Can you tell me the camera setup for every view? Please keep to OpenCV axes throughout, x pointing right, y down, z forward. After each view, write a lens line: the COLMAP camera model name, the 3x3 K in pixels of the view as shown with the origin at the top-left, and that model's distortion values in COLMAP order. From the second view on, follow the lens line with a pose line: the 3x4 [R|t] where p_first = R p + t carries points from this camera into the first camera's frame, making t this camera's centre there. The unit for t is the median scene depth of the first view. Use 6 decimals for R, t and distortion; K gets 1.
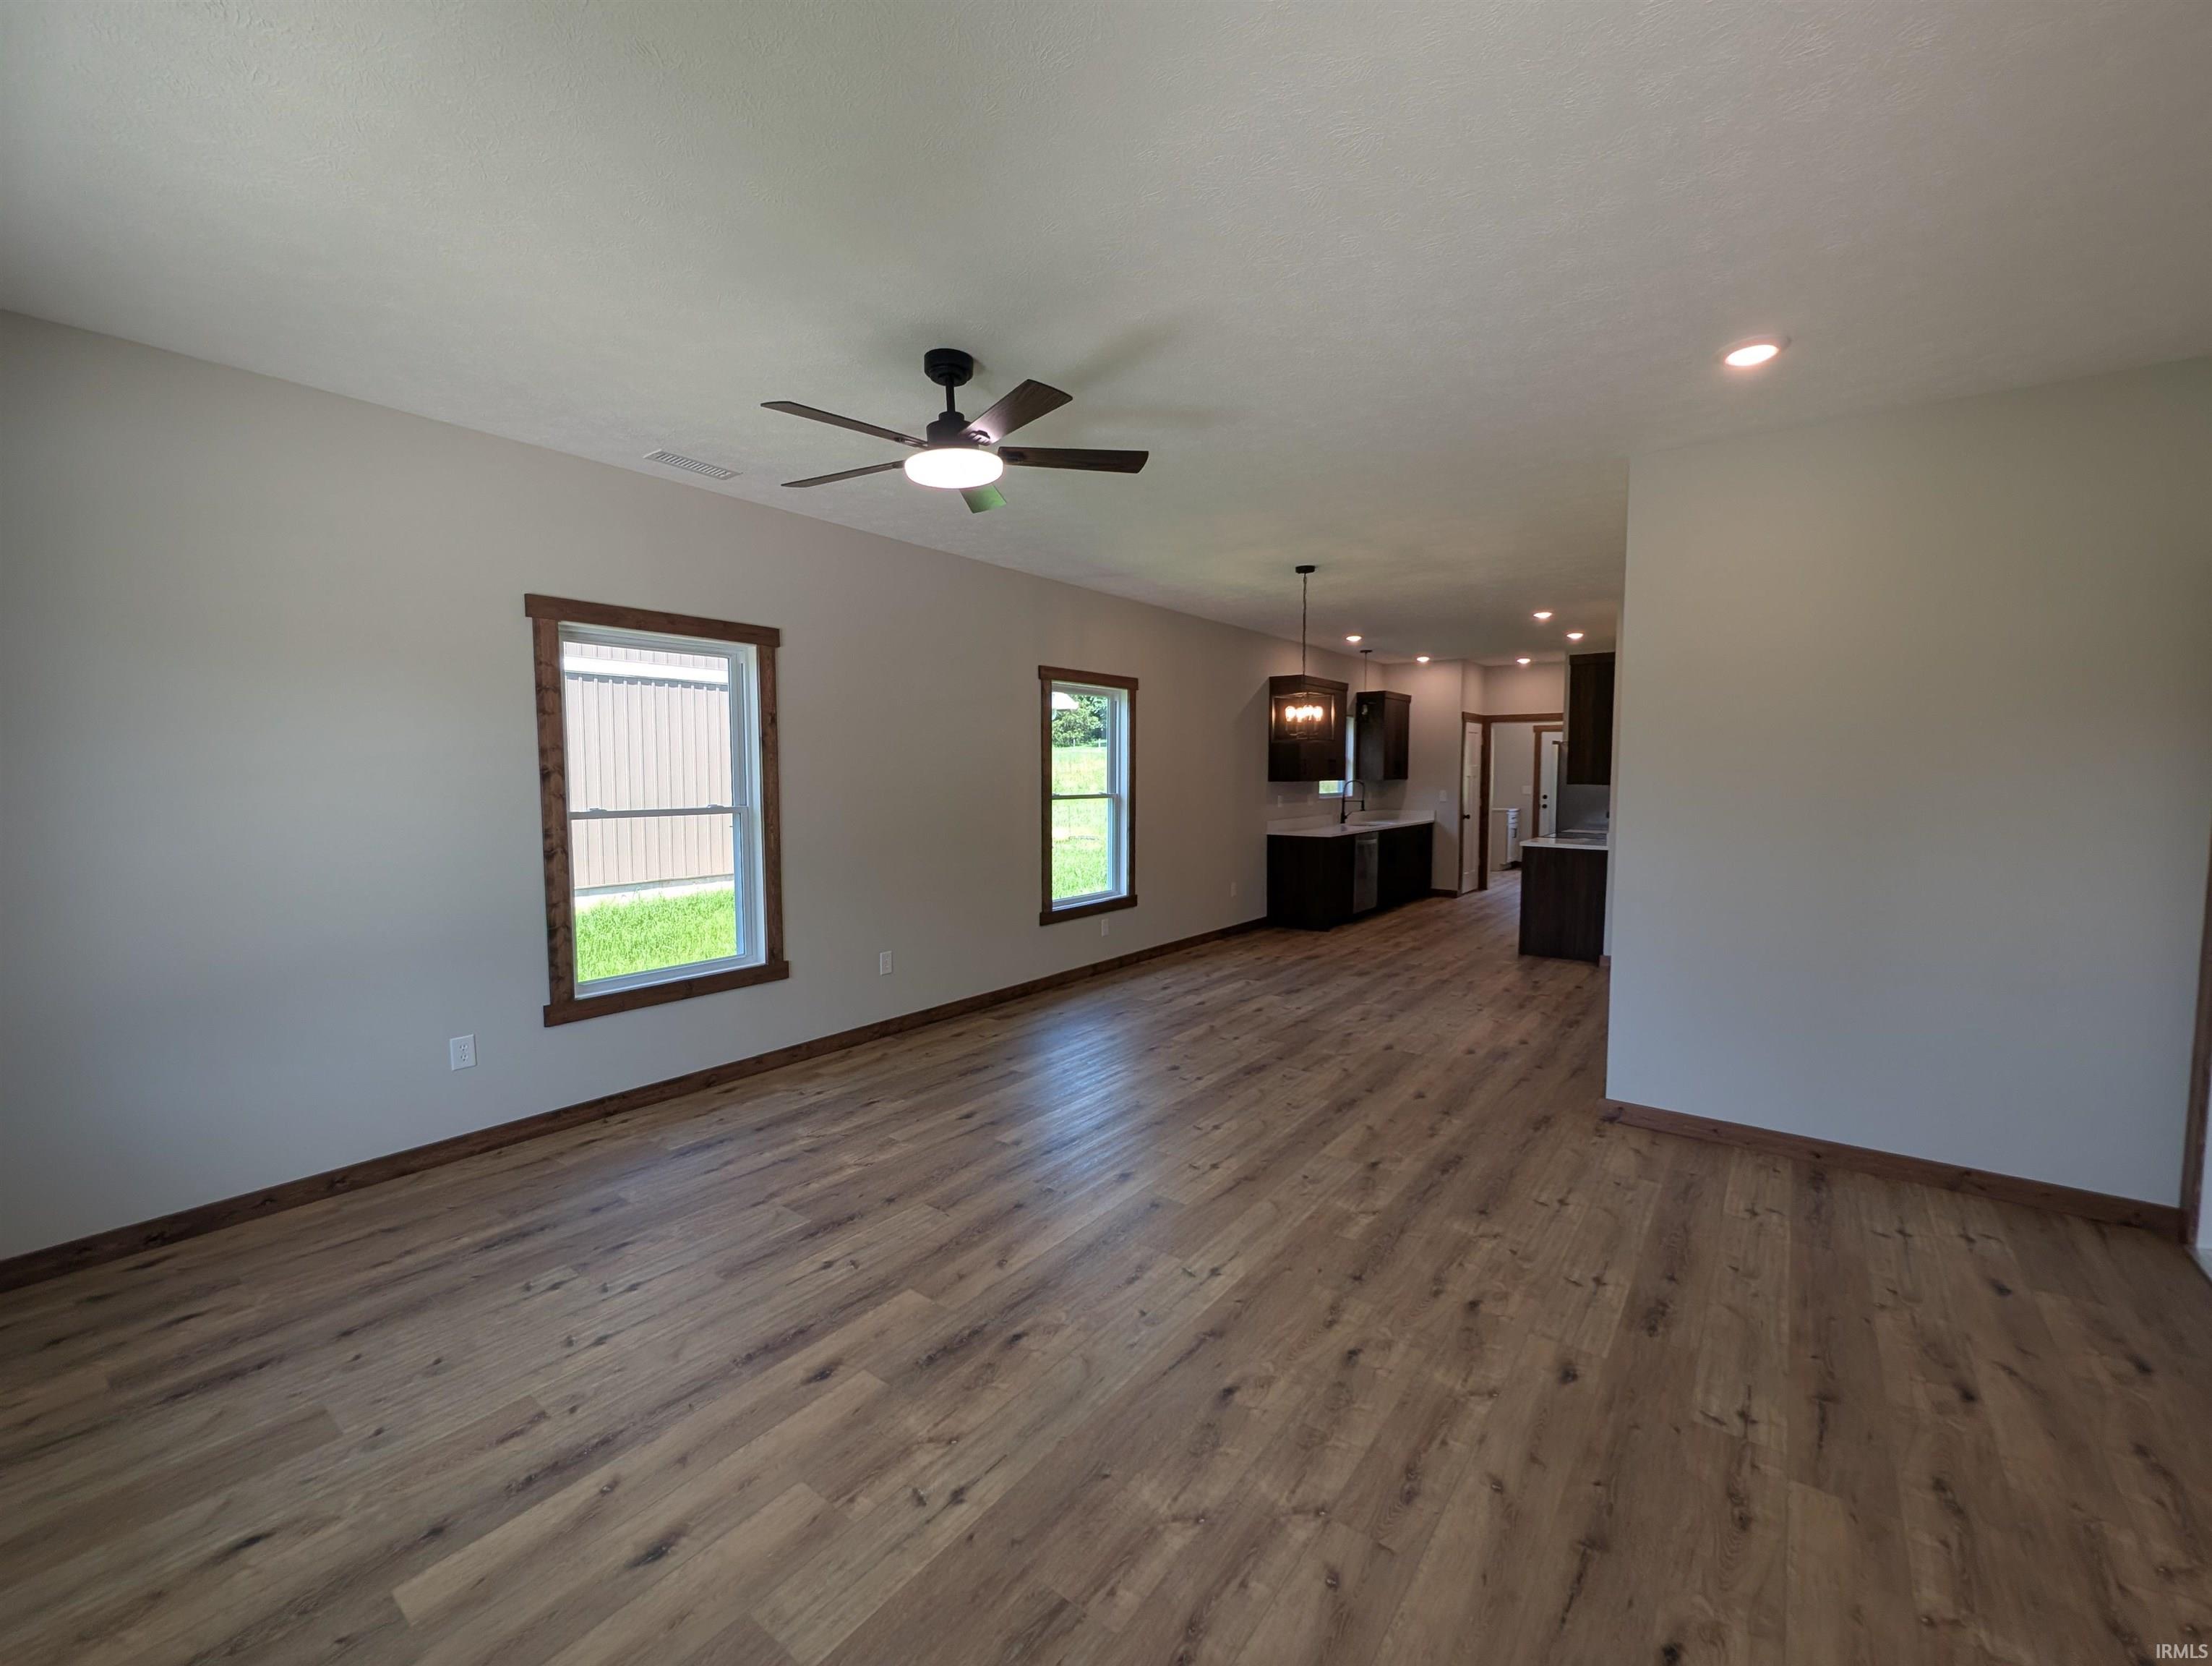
lens RADIAL K [[896.2, 0, 1118.3], [0, 896.2, 826.6], [0, 0, 1]] dist [0.000339, -0.000023]
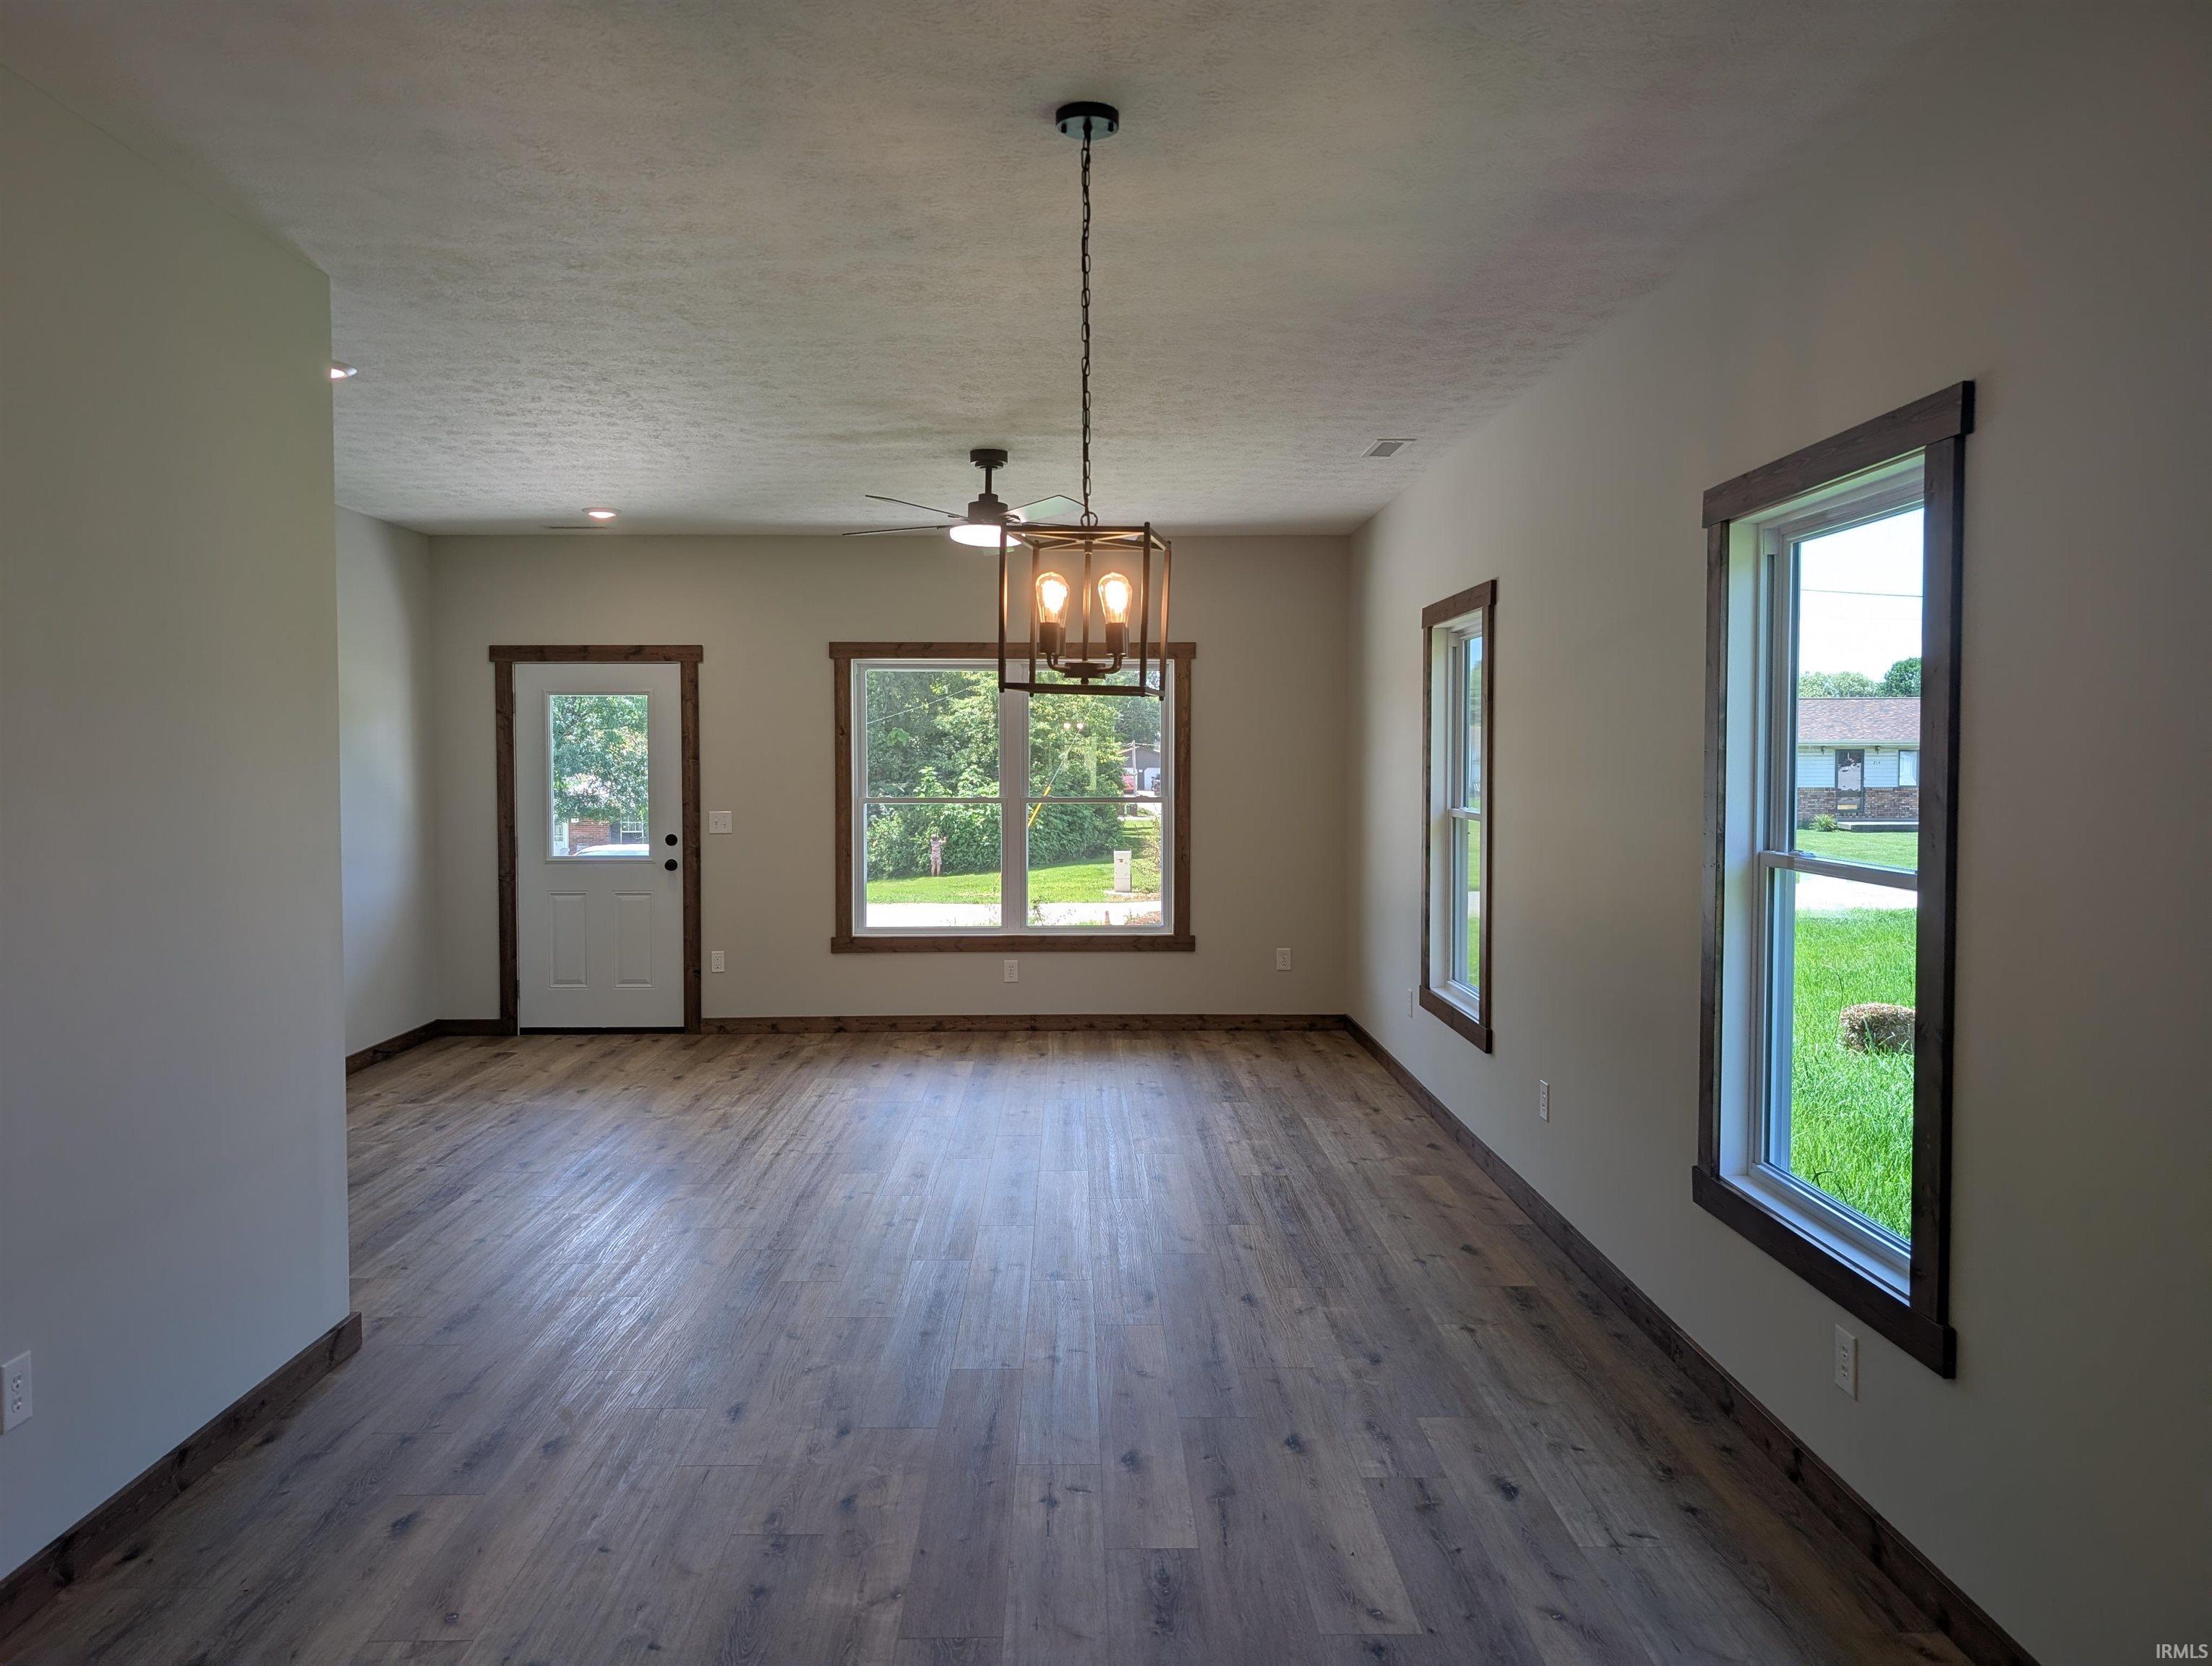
lens RADIAL K [[1534.2, 0, 1105.9], [0, 1534.2, 824.4], [0, 0, 1]] dist [-0.002546, -0.002577]
pose [[-0.781294, 0.031055, -0.623390, 1.122395], [-0.037439, 0.994631, 0.096472, -0.219386], [0.623039, 0.098712, -0.775937, 3.013000]]
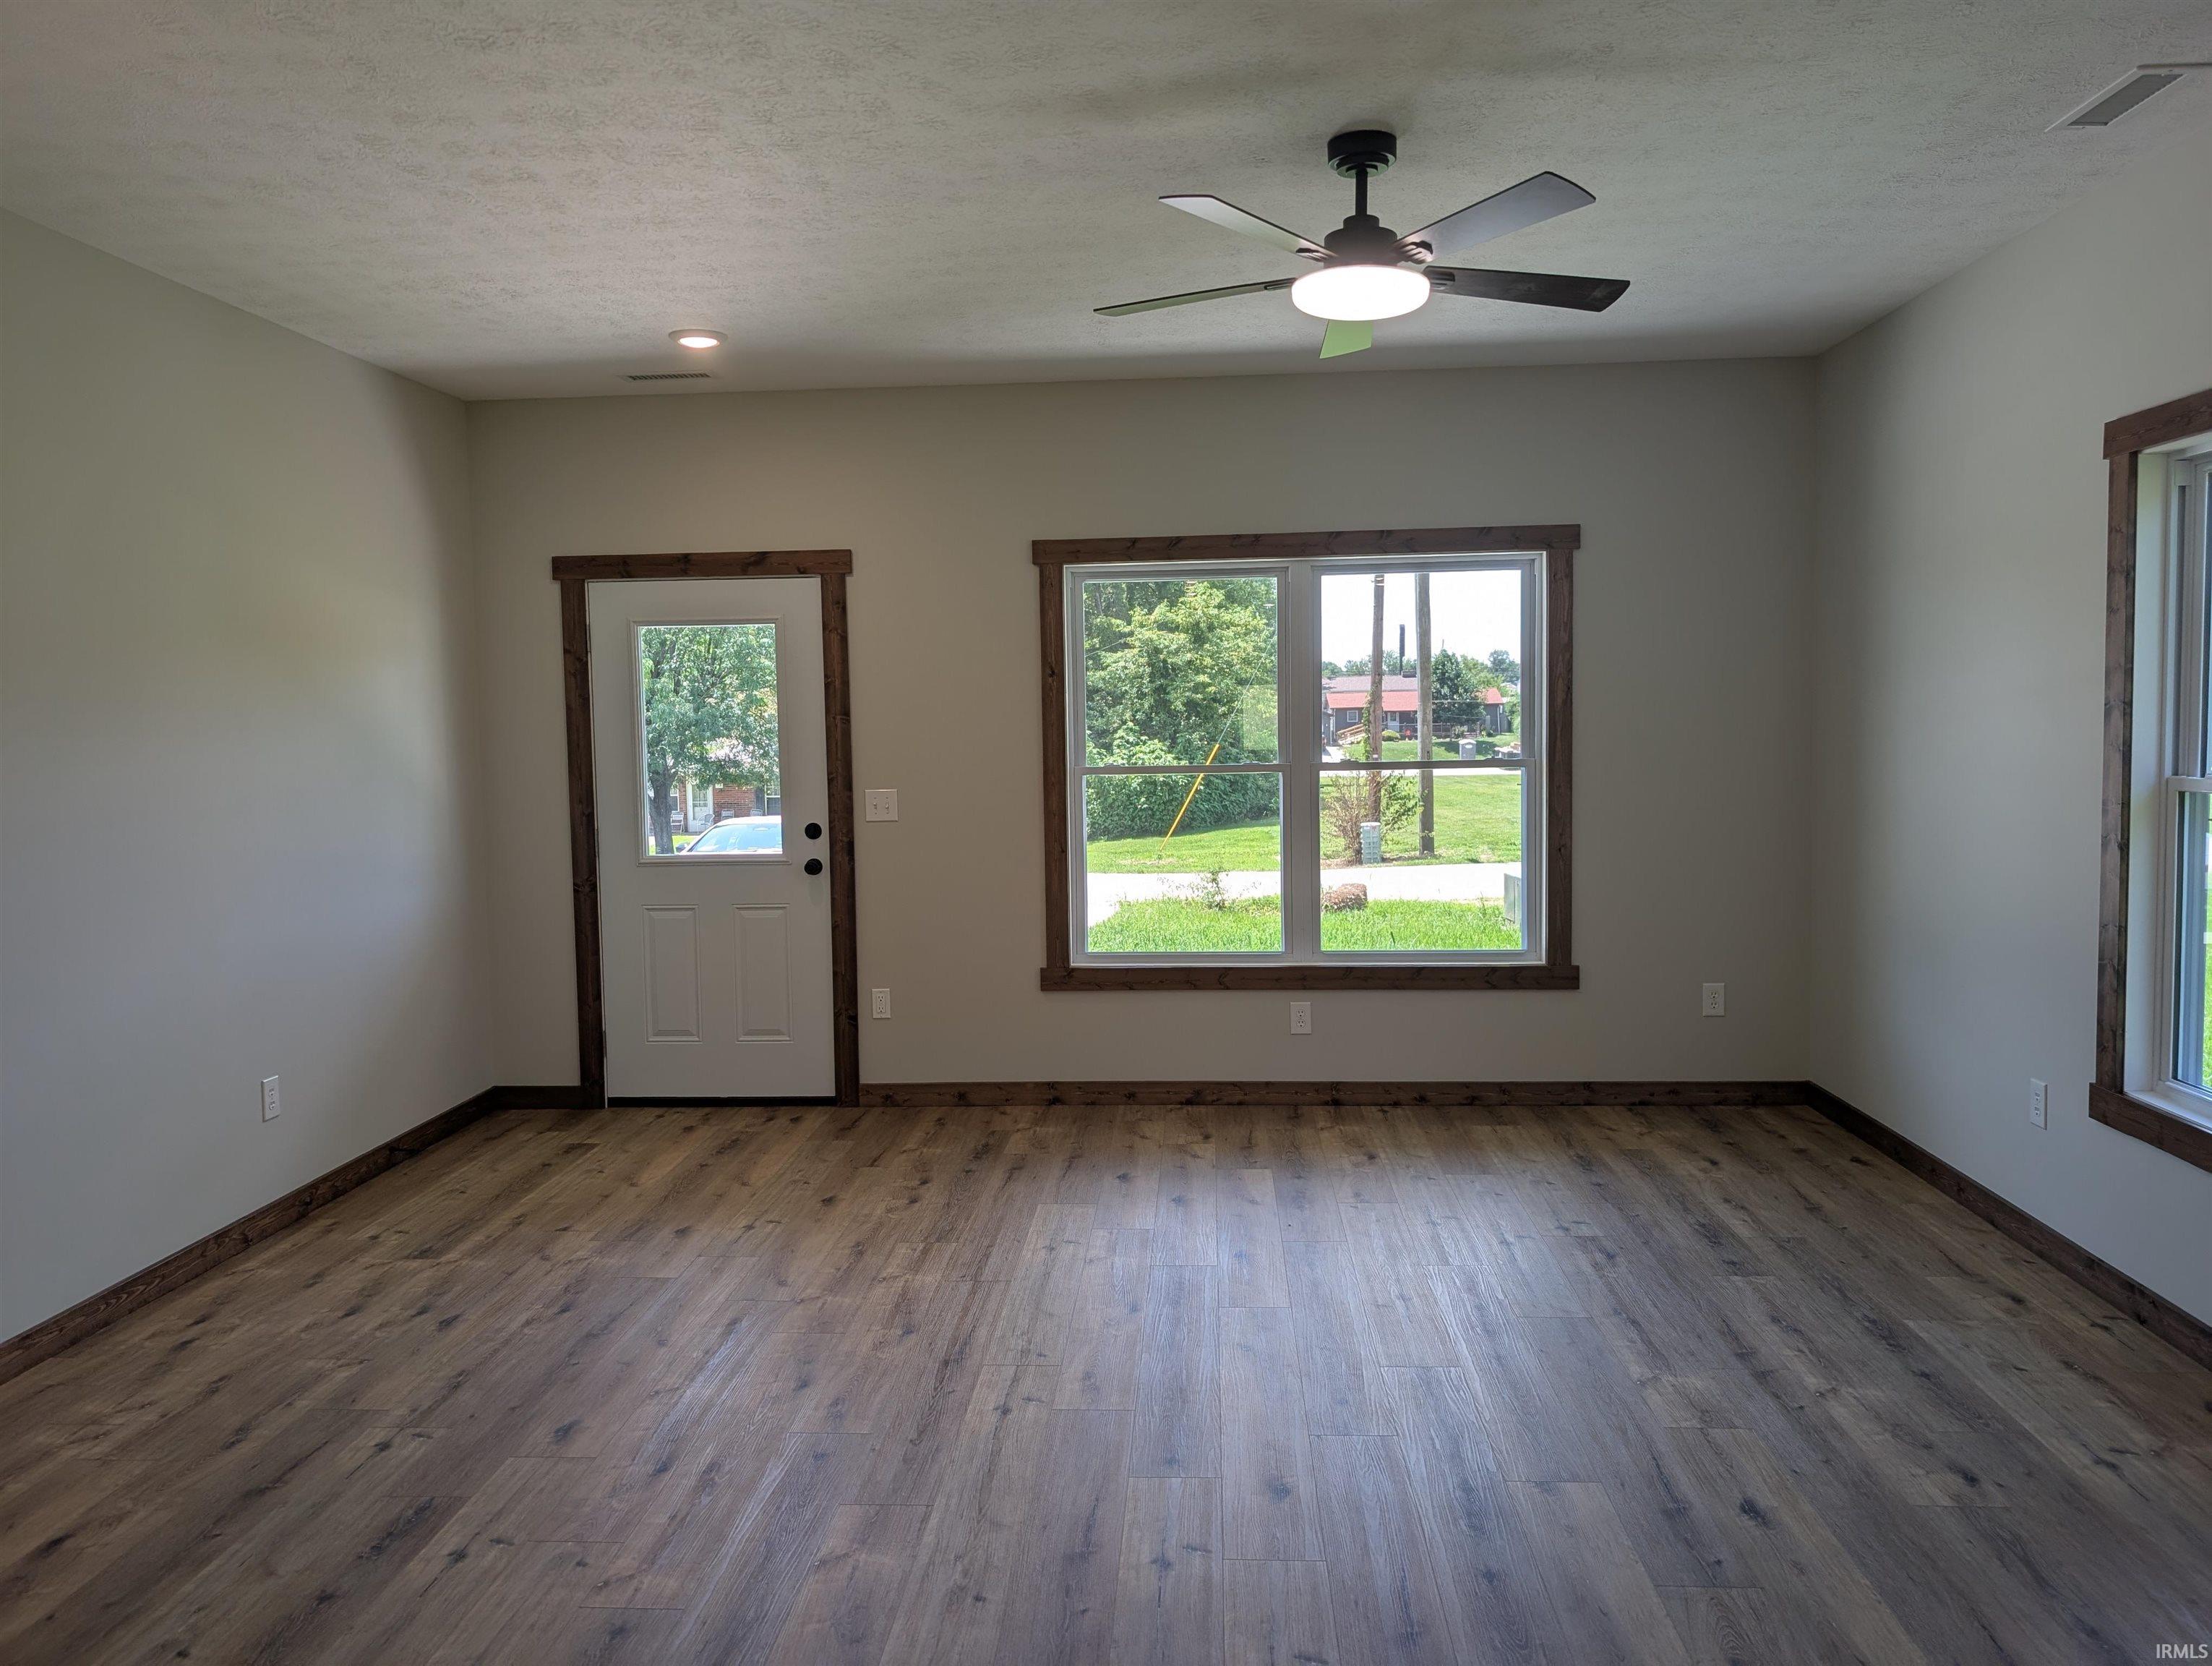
lens RADIAL K [[1594.1, 0, 1106.0], [0, 1594.1, 833.0], [0, 0, 1]] dist [0.033723, -0.002574]
pose [[-0.837050, 0.058589, -0.543980, 0.735813], [-0.014976, 0.991424, 0.129826, -0.148730], [0.546921, 0.116817, -0.828994, 2.109243]]
